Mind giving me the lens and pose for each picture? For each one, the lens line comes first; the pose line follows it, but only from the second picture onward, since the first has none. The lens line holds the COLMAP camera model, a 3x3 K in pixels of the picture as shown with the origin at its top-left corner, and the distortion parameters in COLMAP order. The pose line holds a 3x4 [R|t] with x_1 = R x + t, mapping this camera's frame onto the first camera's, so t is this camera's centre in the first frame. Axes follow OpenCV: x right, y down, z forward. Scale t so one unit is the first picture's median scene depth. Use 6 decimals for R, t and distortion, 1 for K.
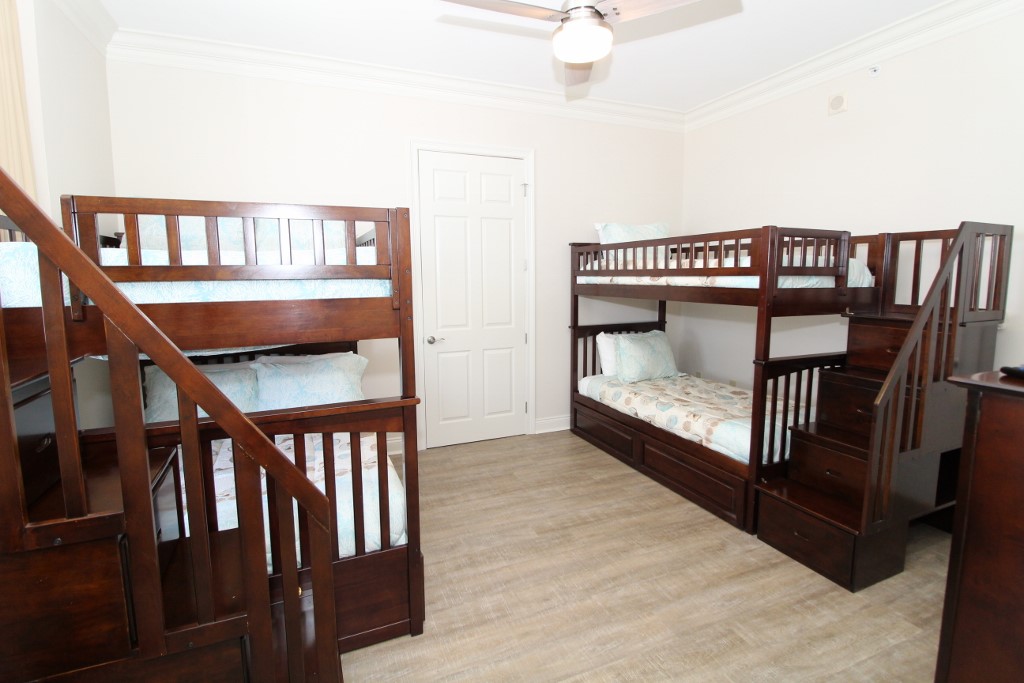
lens RADIAL K [[476.7, 0, 511.4], [0, 476.7, 341.1], [0, 0, 1]] dist [-0.006975, -0.004094]
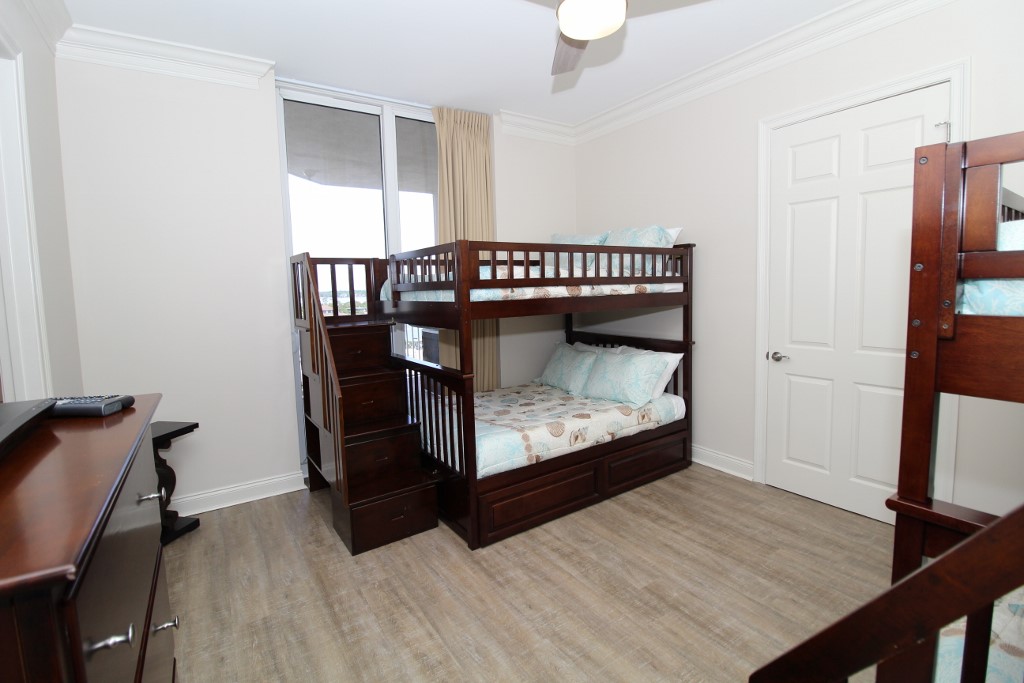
lens RADIAL K [[476.7, 0, 520.5], [0, 476.7, 336.2], [0, 0, 1]] dist [-0.006975, -0.004094]
pose [[0.206451, 0.105880, -0.972711, 0.915868], [-0.108759, 0.990451, 0.084728, -0.099184], [0.972394, 0.088299, 0.215995, 0.659876]]
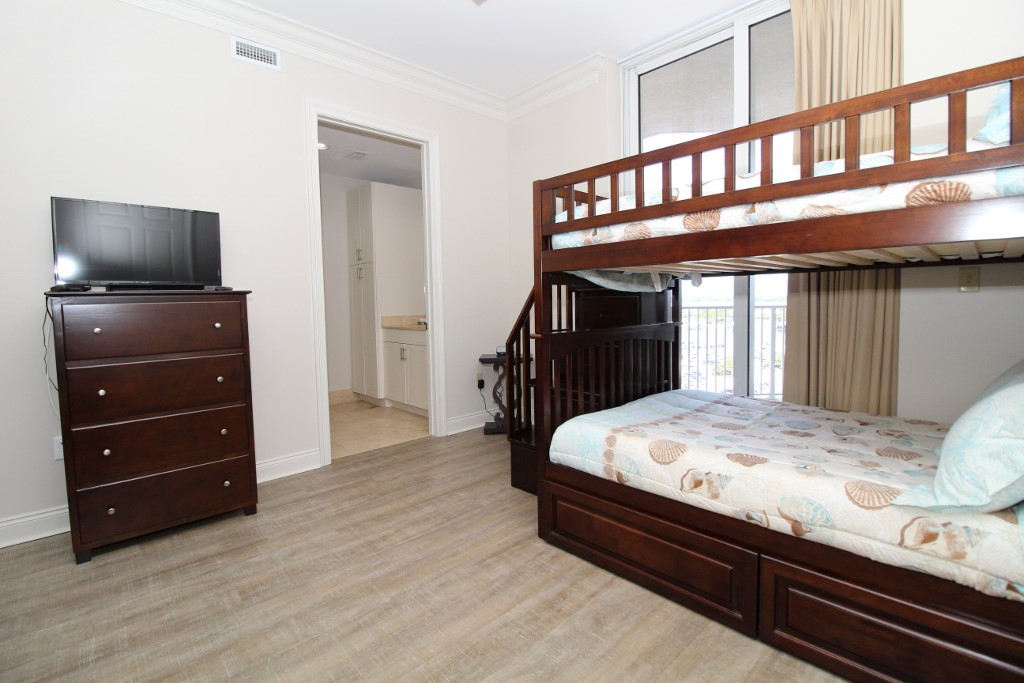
lens RADIAL K [[476.7, 0, 506.7], [0, 476.7, 338.0], [0, 0, 1]] dist [-0.006975, -0.004094]
pose [[-0.939469, 0.049895, -0.338980, 0.223034], [-0.021052, 0.979065, 0.202455, -0.093166], [0.341985, 0.197337, -0.918751, 1.648654]]
